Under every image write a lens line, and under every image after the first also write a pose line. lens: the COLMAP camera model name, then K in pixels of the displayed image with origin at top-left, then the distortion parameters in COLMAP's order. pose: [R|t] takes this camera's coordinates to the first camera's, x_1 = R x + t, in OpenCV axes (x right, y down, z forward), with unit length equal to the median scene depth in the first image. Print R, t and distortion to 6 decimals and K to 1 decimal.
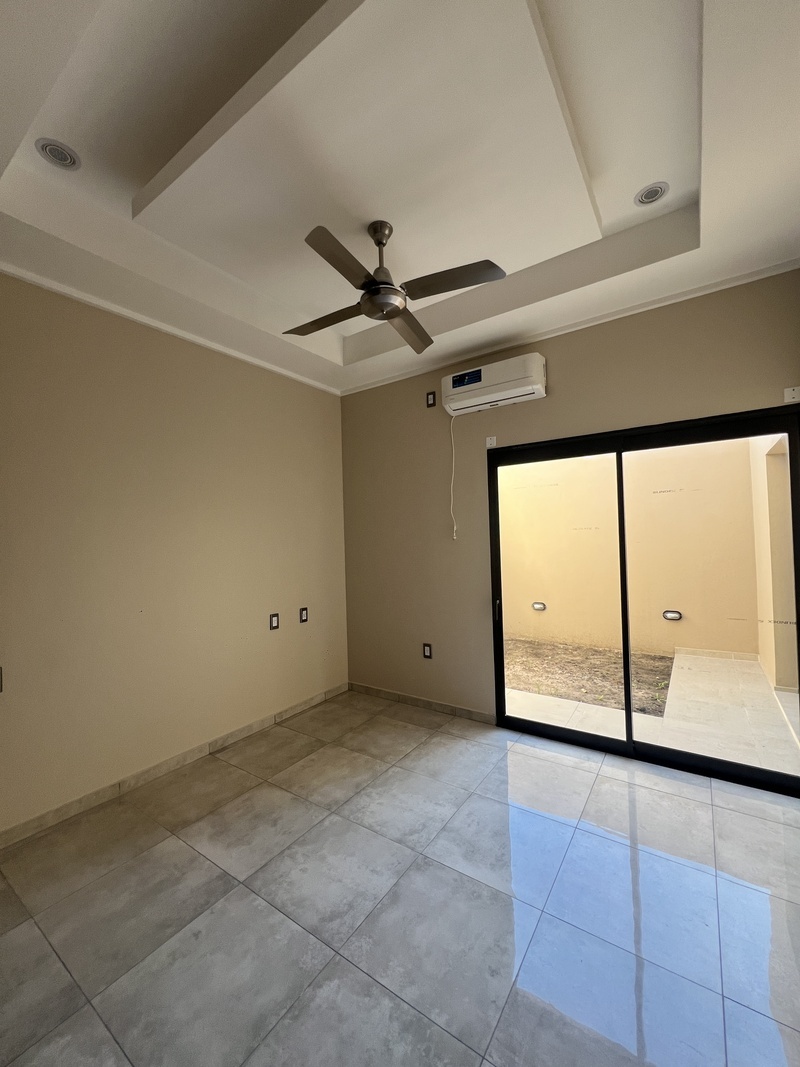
lens RADIAL K [[429.6, 0, 399.8], [0, 429.6, 530.8], [0, 0, 1]] dist [-0.000914, -0.000447]
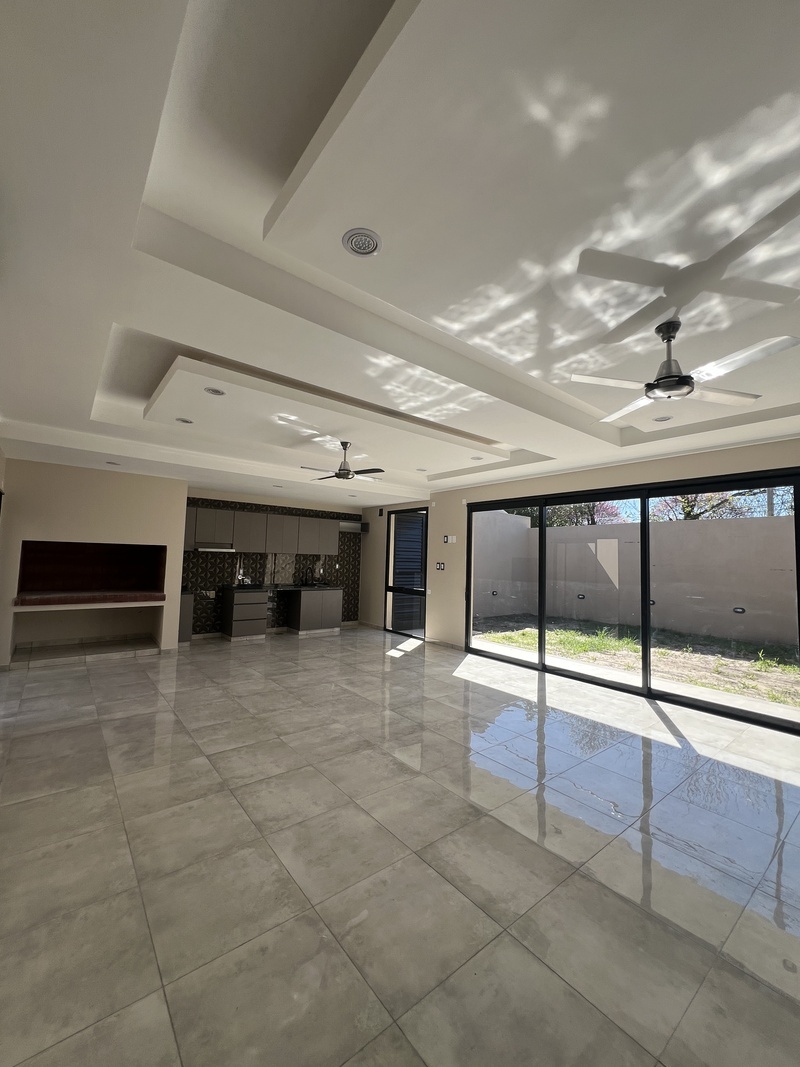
lens RADIAL K [[426.9, 0, 399.5], [0, 426.9, 531.8], [0, 0, 1]] dist [-0.002165, 0.000500]
pose [[0.958338, 0.041814, -0.282560, 2.303821], [-0.056944, 0.997338, -0.045546, -0.078035], [0.279904, 0.059739, 0.958168, -1.151152]]
